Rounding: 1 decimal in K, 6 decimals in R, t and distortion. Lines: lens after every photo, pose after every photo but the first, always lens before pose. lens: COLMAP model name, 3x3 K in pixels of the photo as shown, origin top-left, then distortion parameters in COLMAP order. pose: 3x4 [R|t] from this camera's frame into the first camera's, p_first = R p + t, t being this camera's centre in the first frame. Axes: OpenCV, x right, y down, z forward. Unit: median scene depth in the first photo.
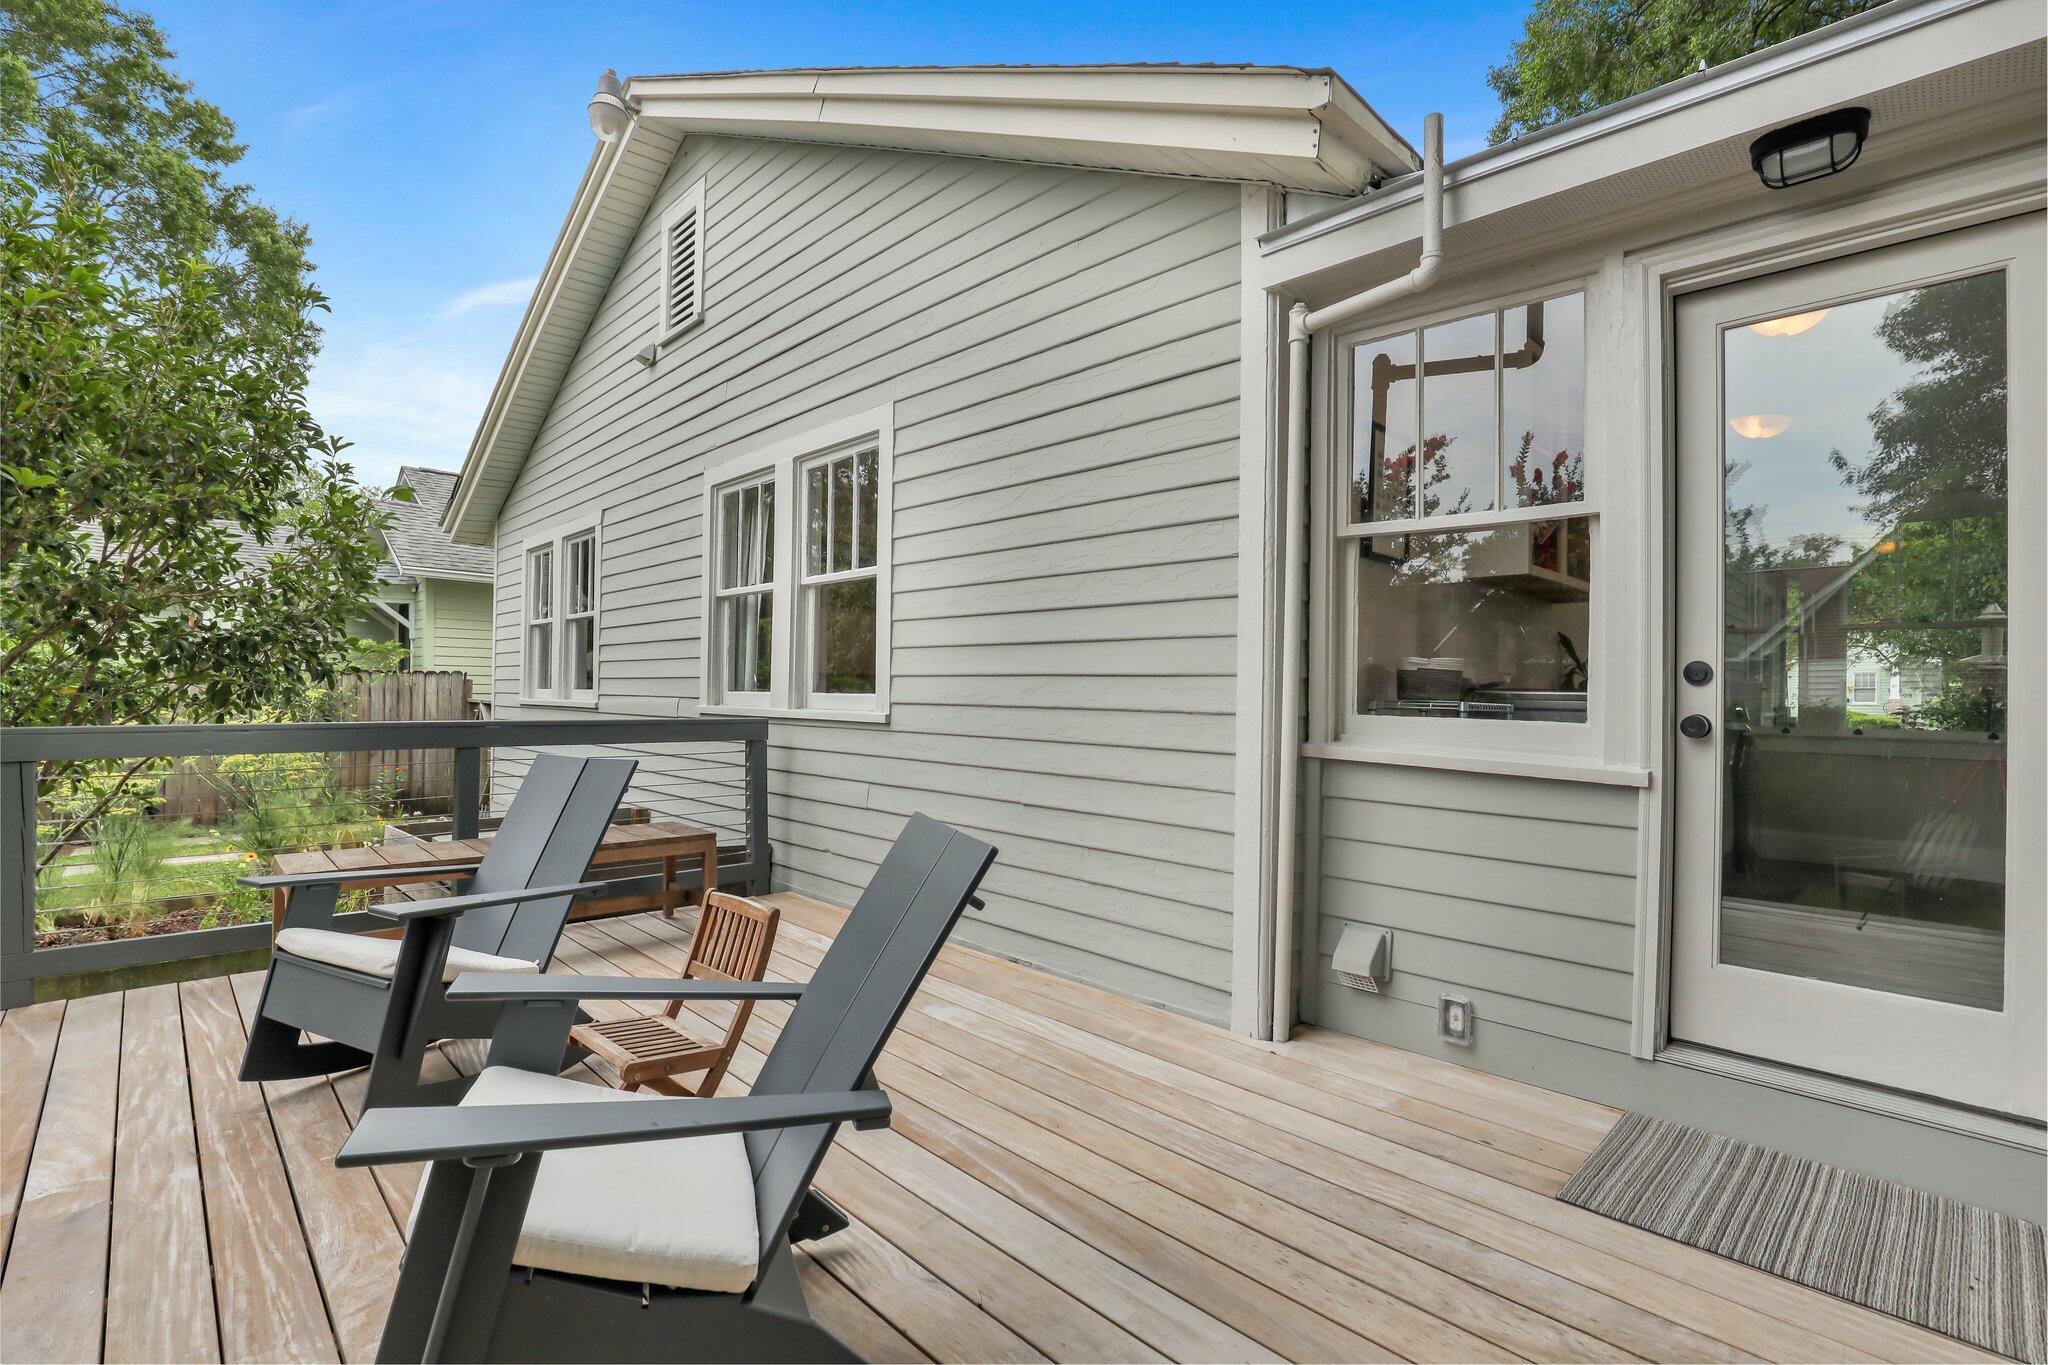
lens RADIAL K [[949.5, 0, 1024.0], [0, 949.5, 682.5], [0, 0, 1]] dist [-0.023041, 0.000258]
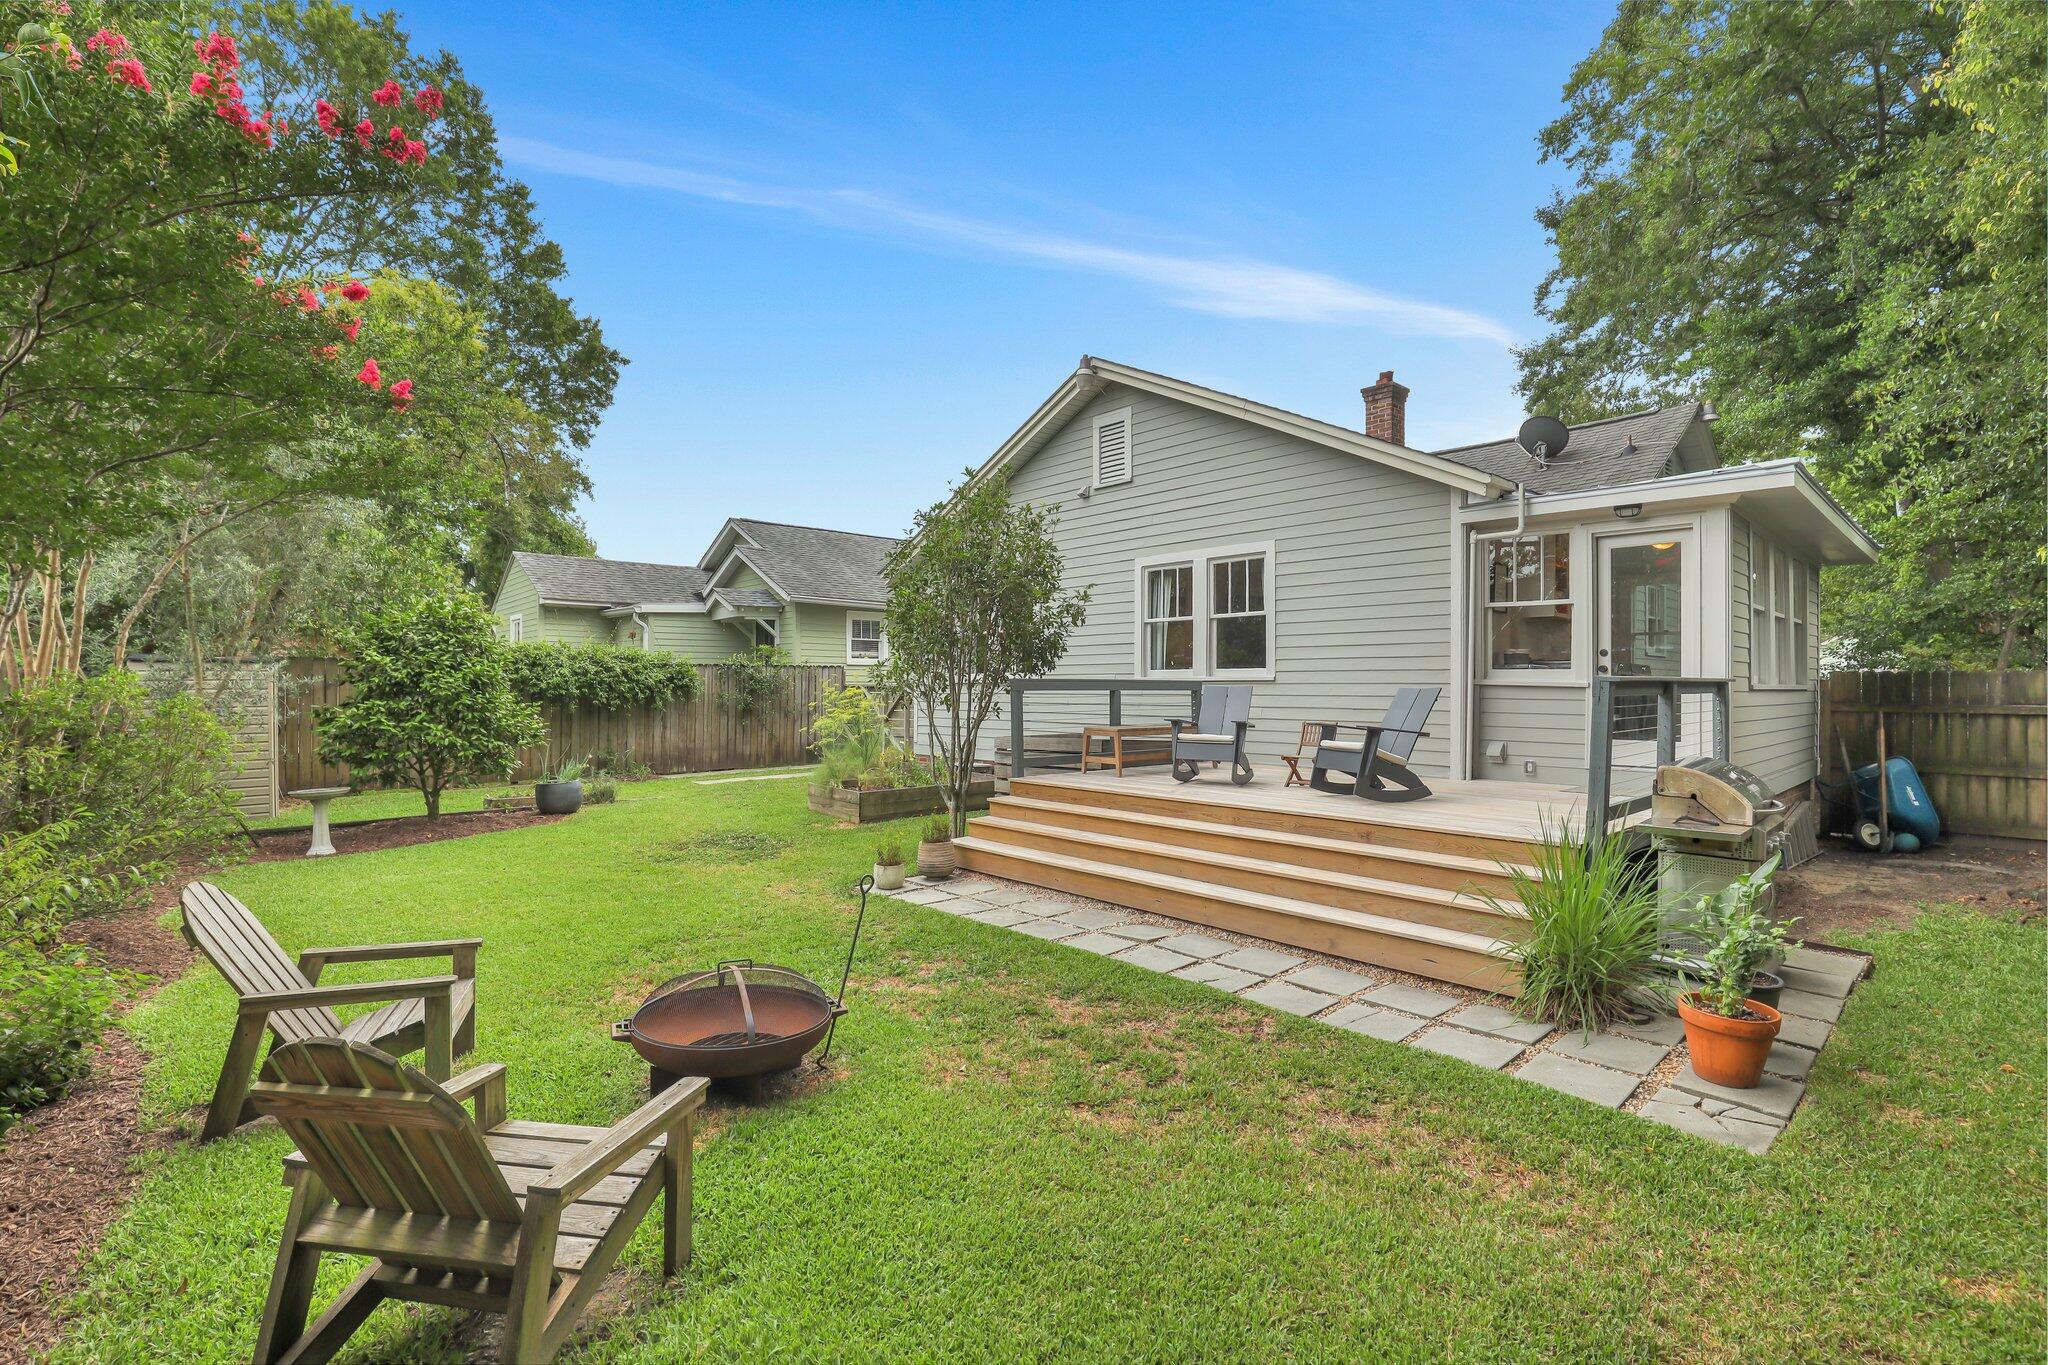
lens RADIAL K [[949.5, 0, 1024.0], [0, 949.5, 682.5], [0, 0, 1]] dist [-0.023041, 0.000258]
pose [[0.999138, -0.009545, -0.040406, -0.658174], [0.009714, 0.999945, 0.003981, 0.033732], [0.040366, -0.004370, 0.999175, -1.322966]]
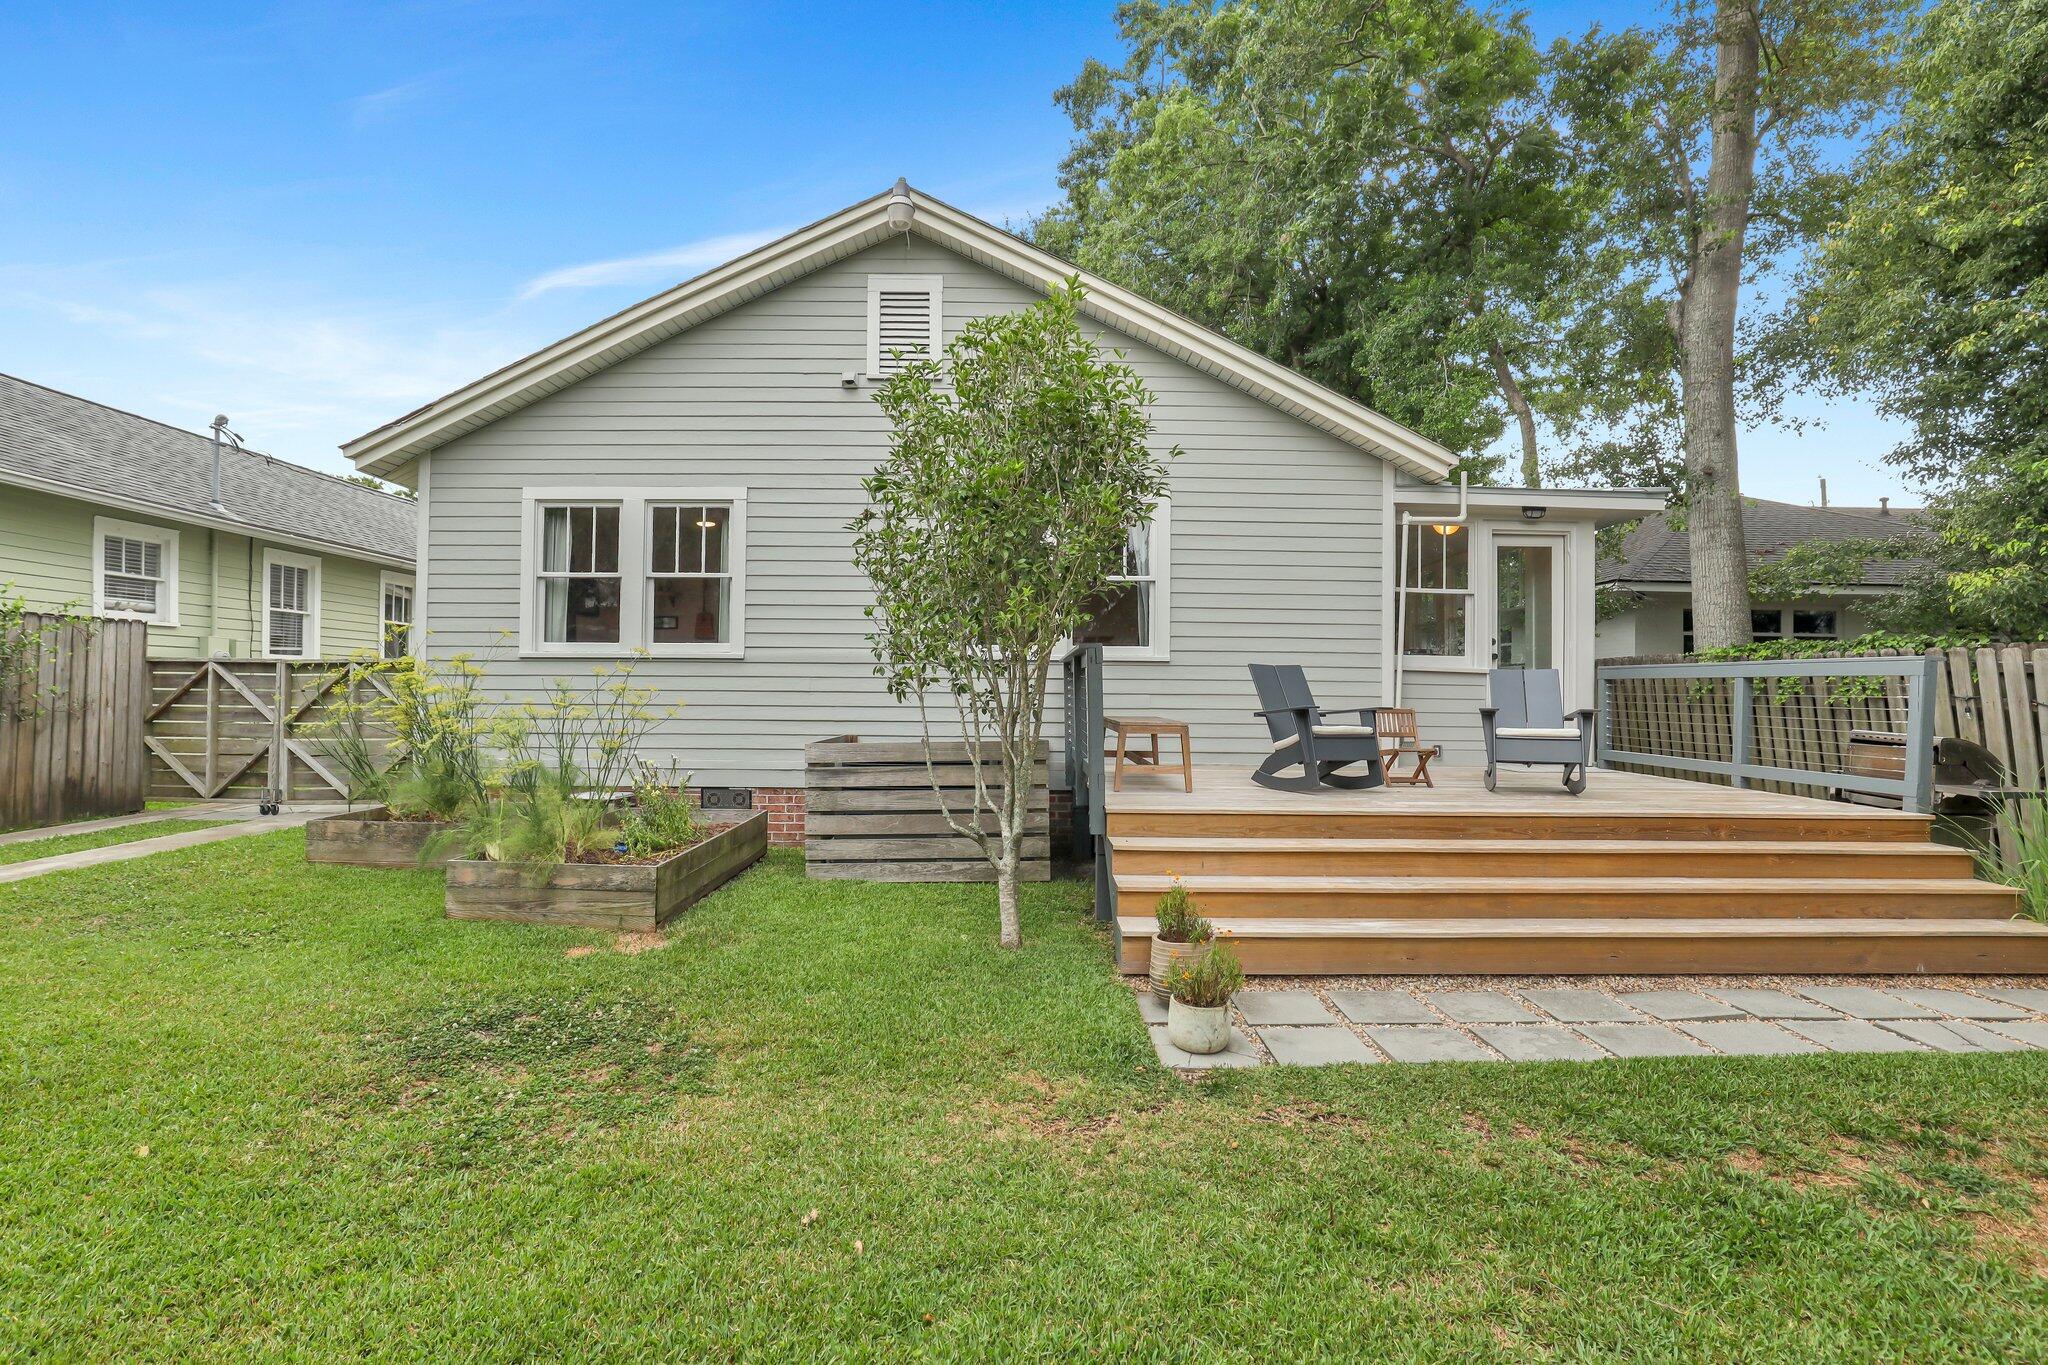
lens RADIAL K [[949.5, 0, 1024.0], [0, 949.5, 682.5], [0, 0, 1]] dist [-0.023041, 0.000258]
pose [[0.655793, -0.026766, 0.754466, -1.226781], [-0.000751, 0.999348, 0.036107, 0.026217], [-0.754940, -0.024245, 0.655345, -0.679267]]
